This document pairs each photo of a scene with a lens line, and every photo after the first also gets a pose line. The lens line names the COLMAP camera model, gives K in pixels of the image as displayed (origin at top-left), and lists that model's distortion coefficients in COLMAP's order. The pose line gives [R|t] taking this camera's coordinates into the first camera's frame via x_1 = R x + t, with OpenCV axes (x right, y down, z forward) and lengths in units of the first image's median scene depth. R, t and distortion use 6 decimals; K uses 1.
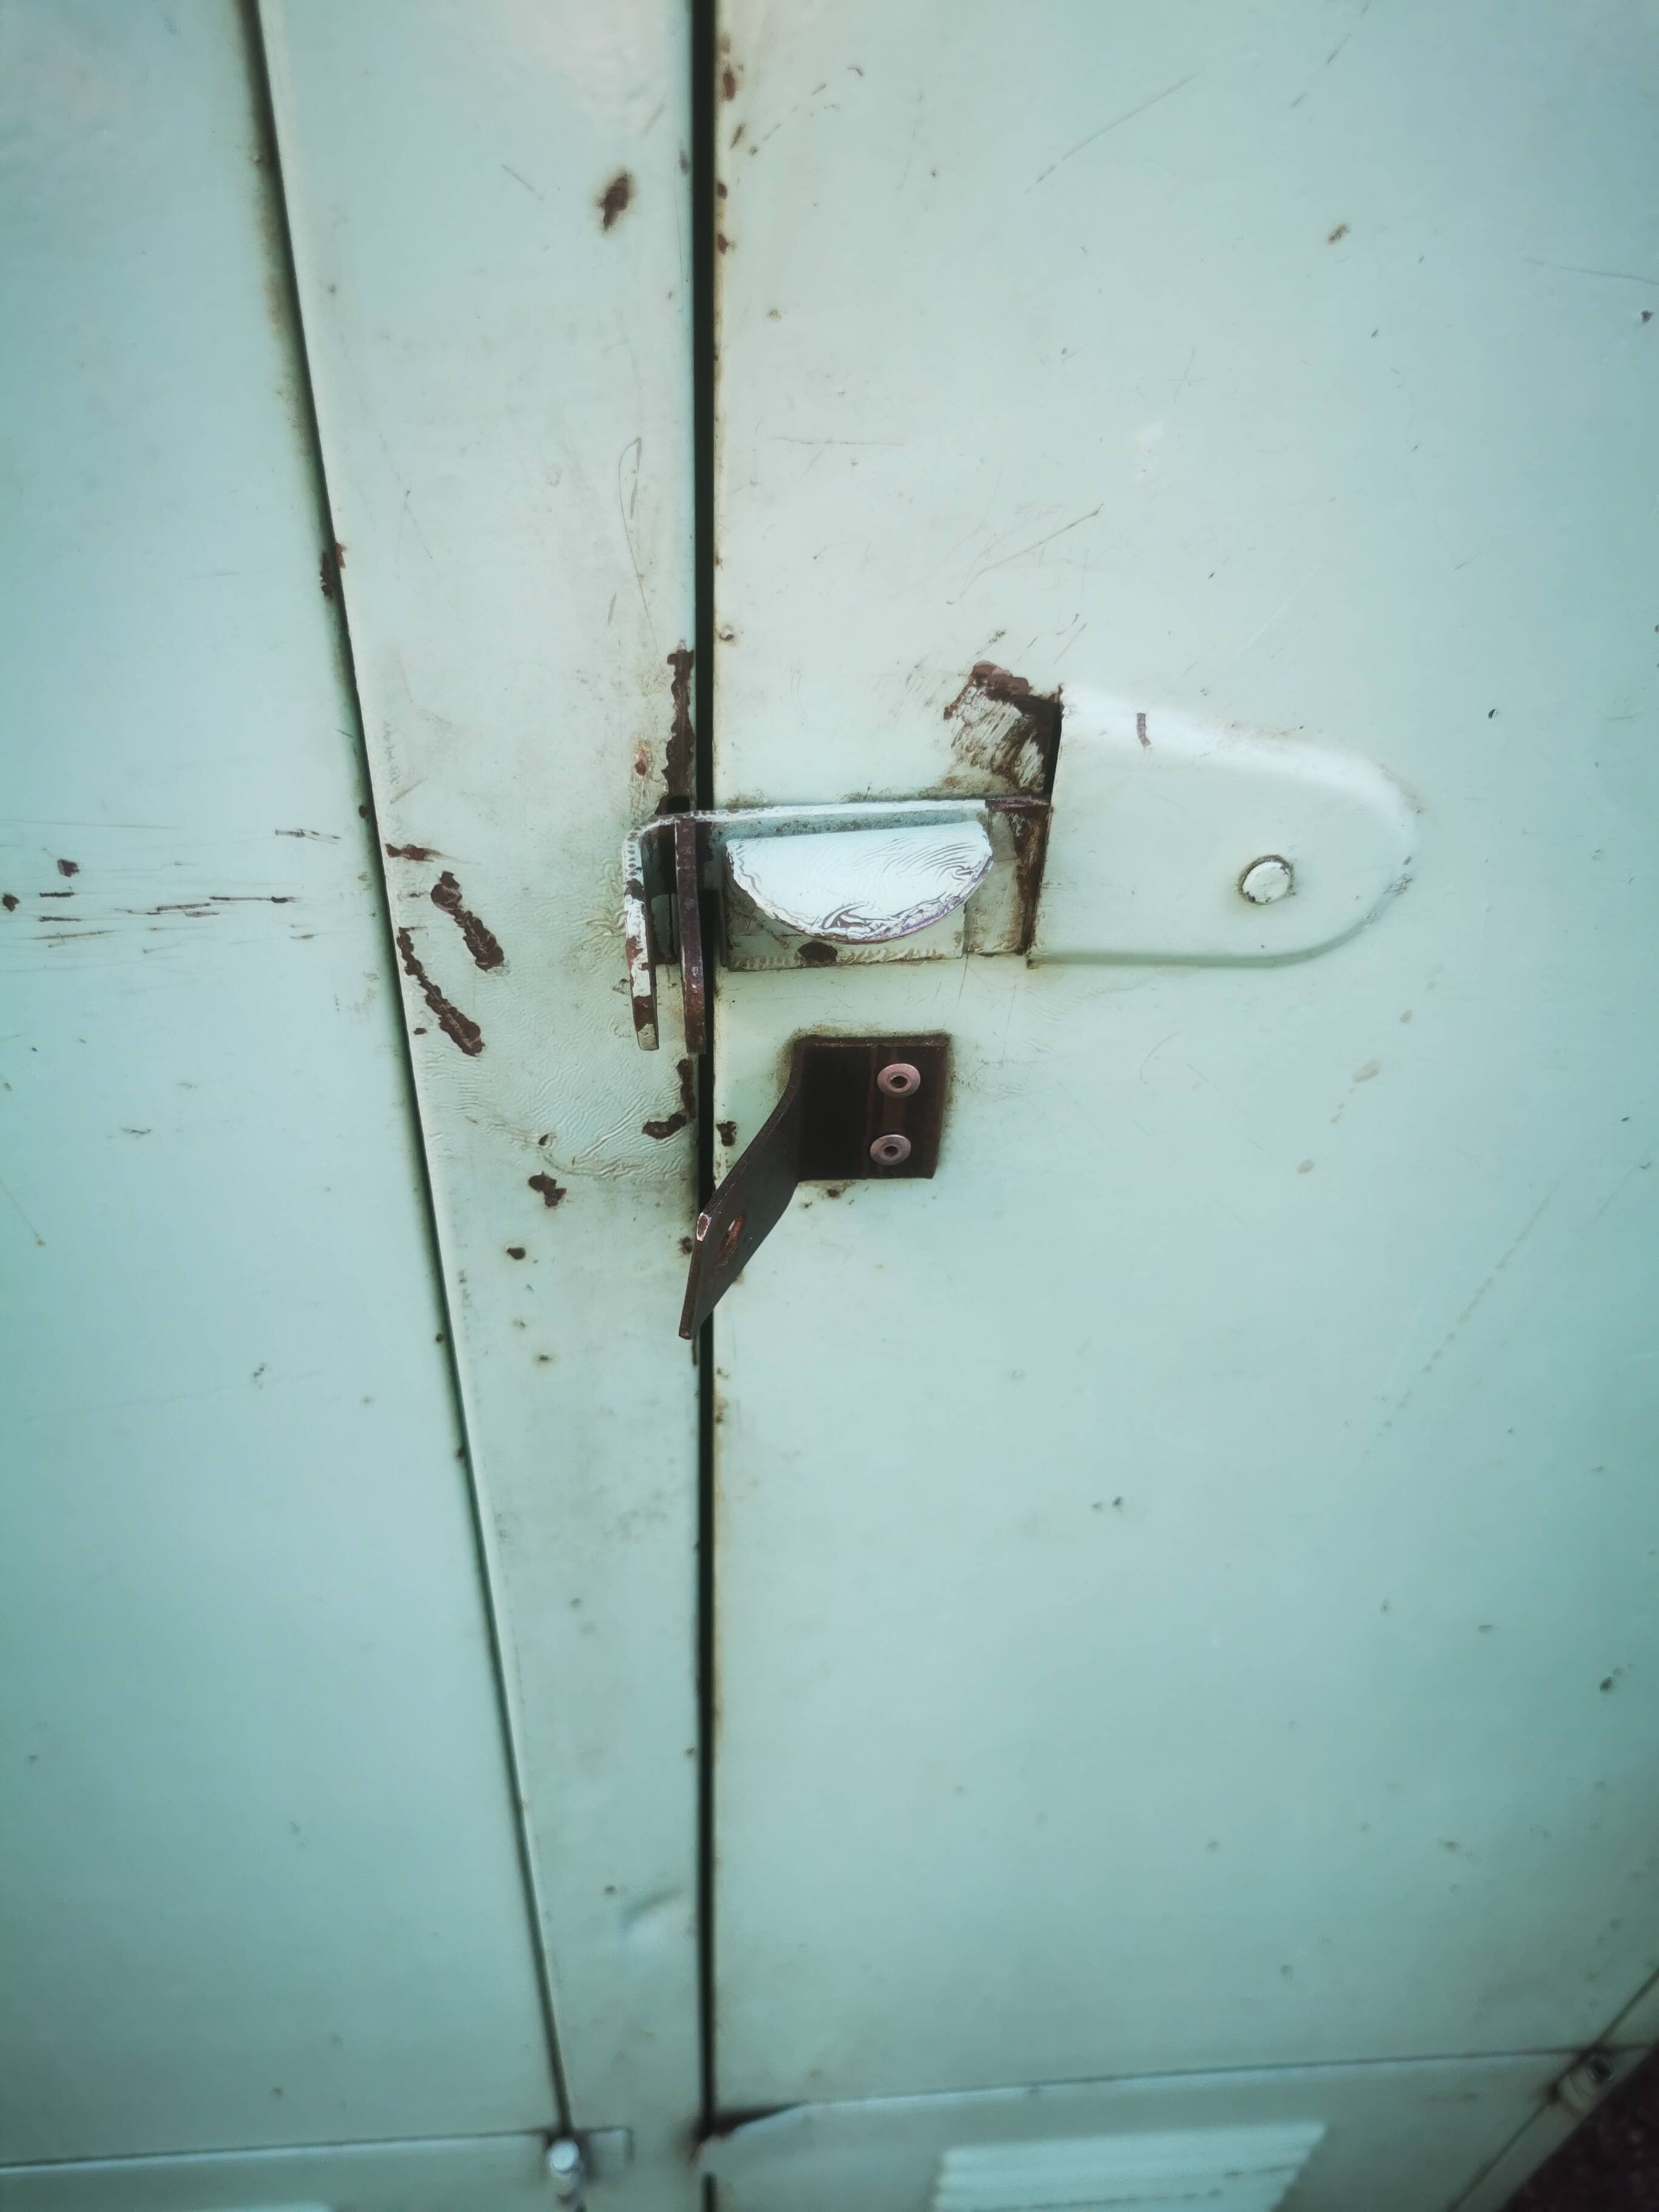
lens RADIAL K [[1783.4, 0, 819.9], [0, 1783.4, 1112.9], [0, 0, 1]] dist [0.090417, -0.184741]
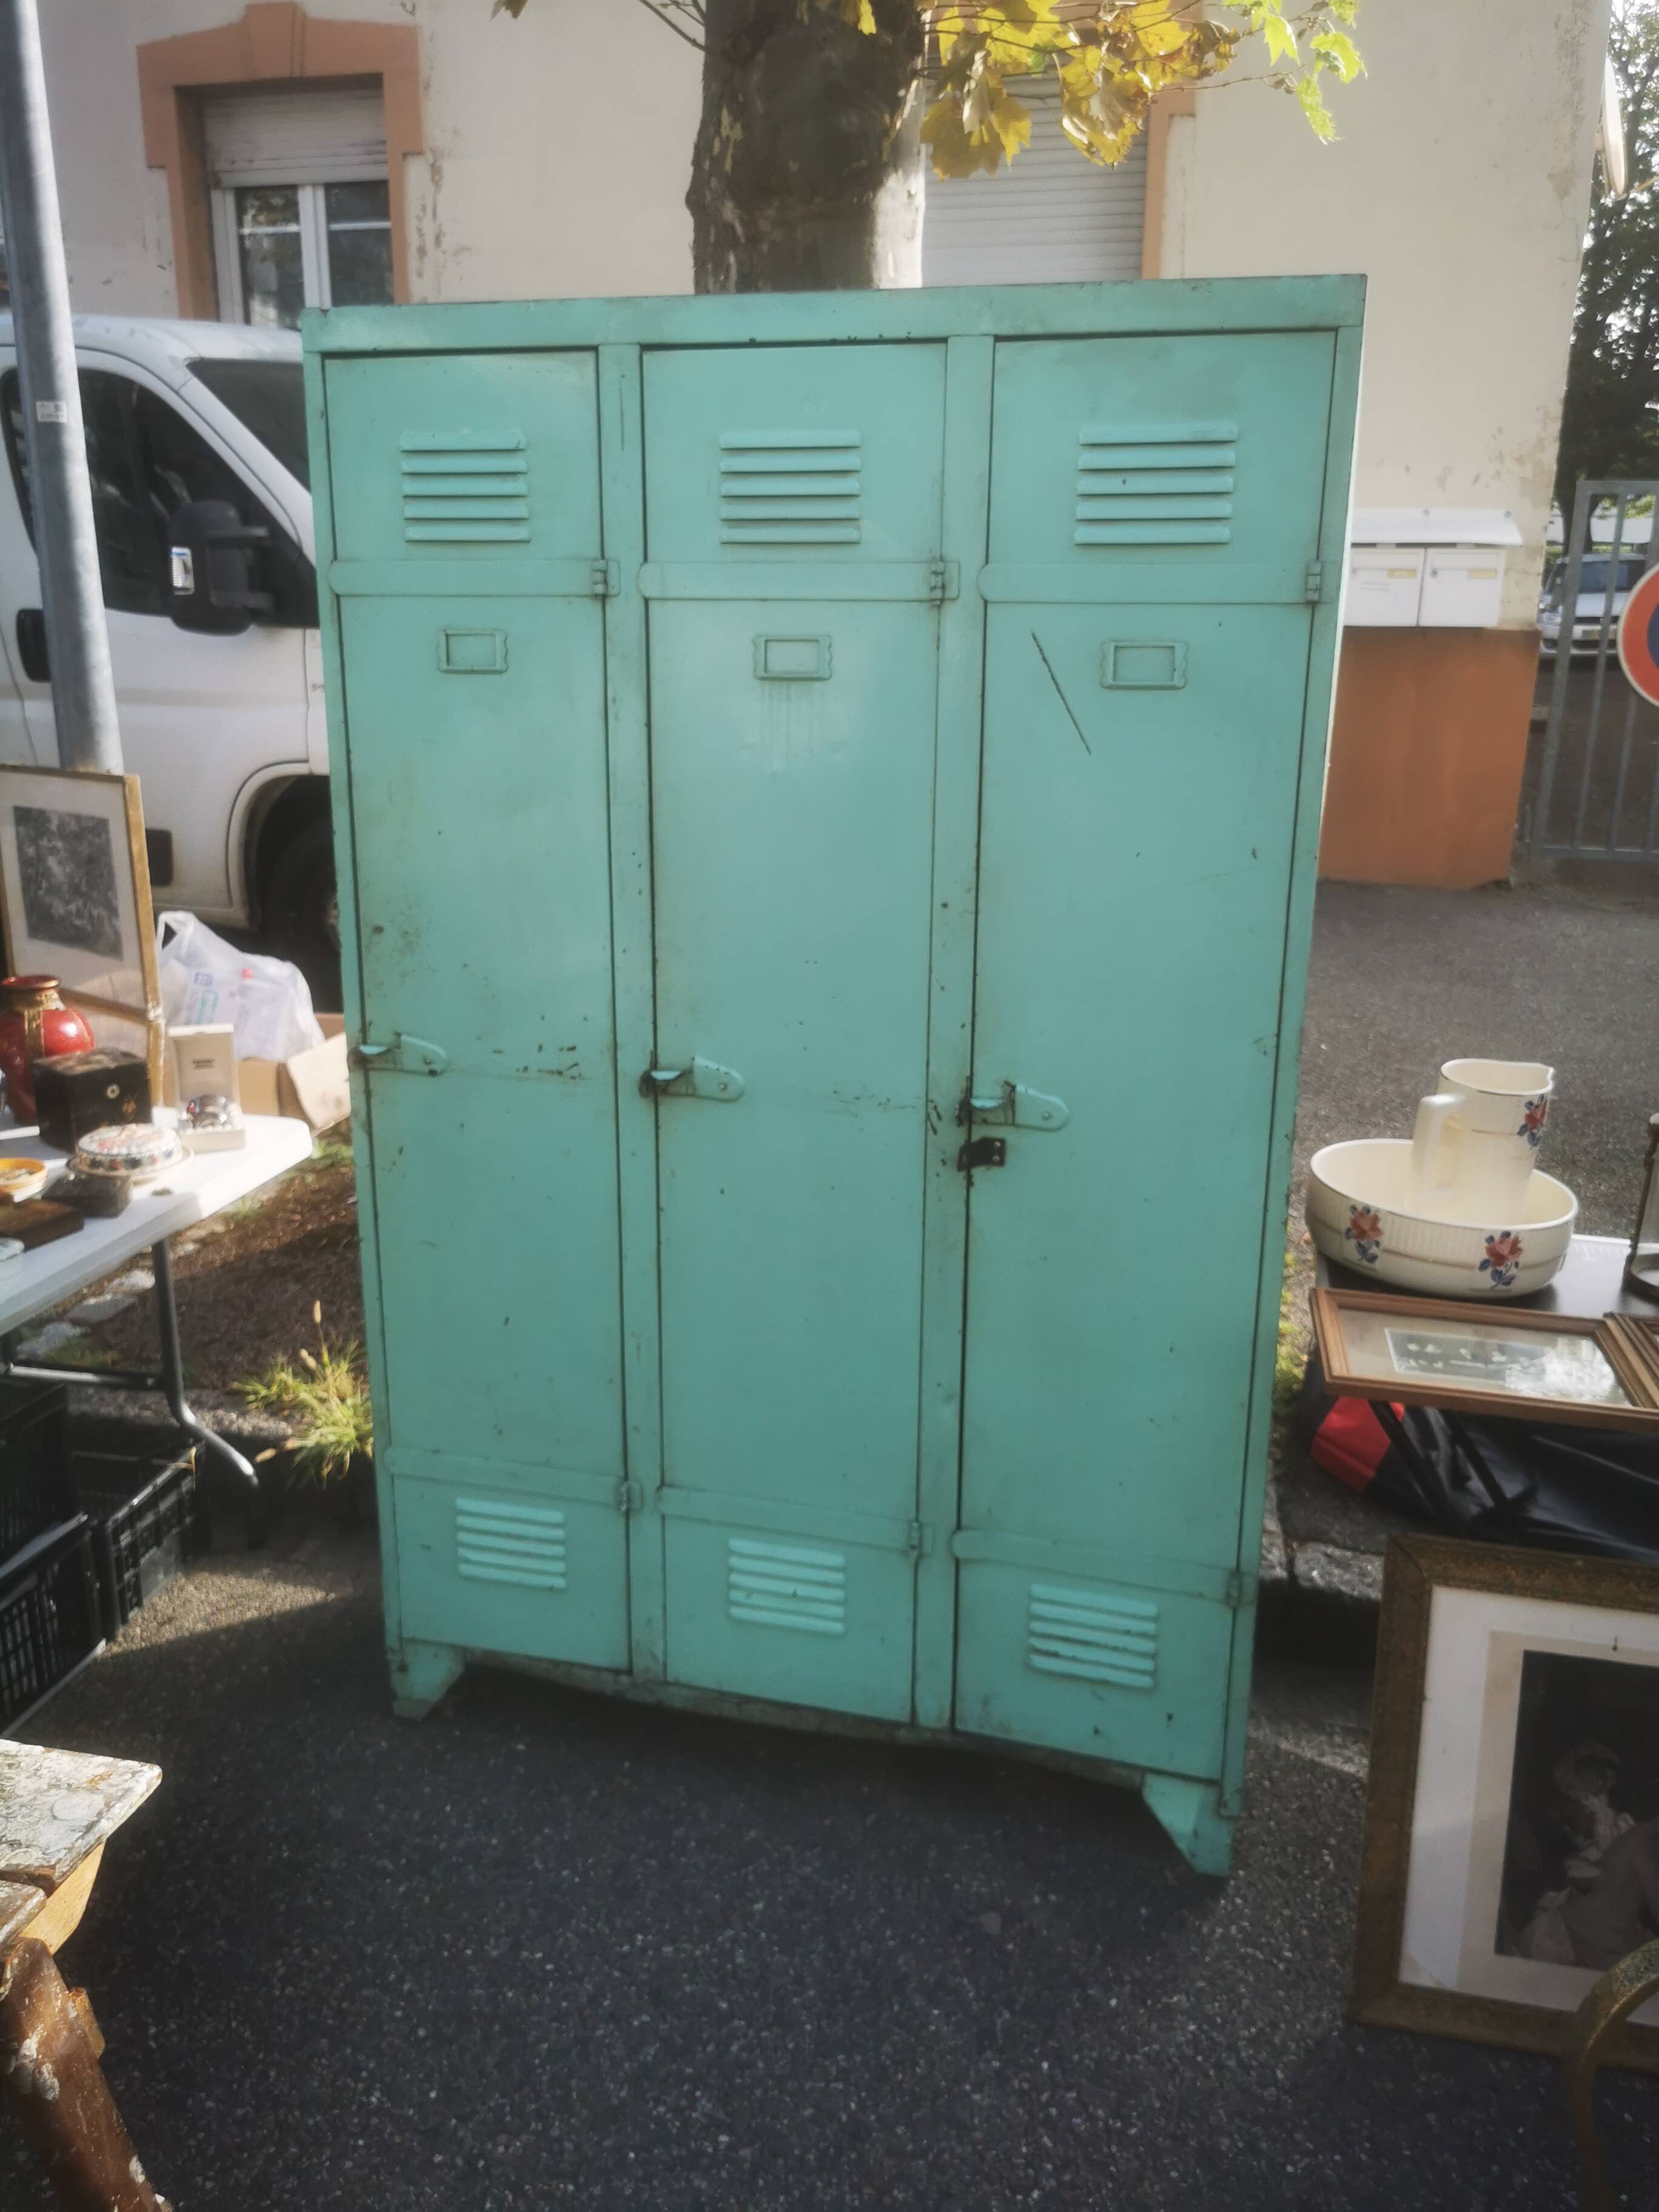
lens RADIAL K [[1852.2, 0, 792.9], [0, 1852.2, 1049.4], [0, 0, 1]] dist [0.095650, -0.134011]
pose [[0.934798, 0.057607, -0.350477, 1.865112], [-0.215775, 0.875903, -0.431550, 3.025073], [0.282123, 0.479036, 0.831222, -5.514641]]
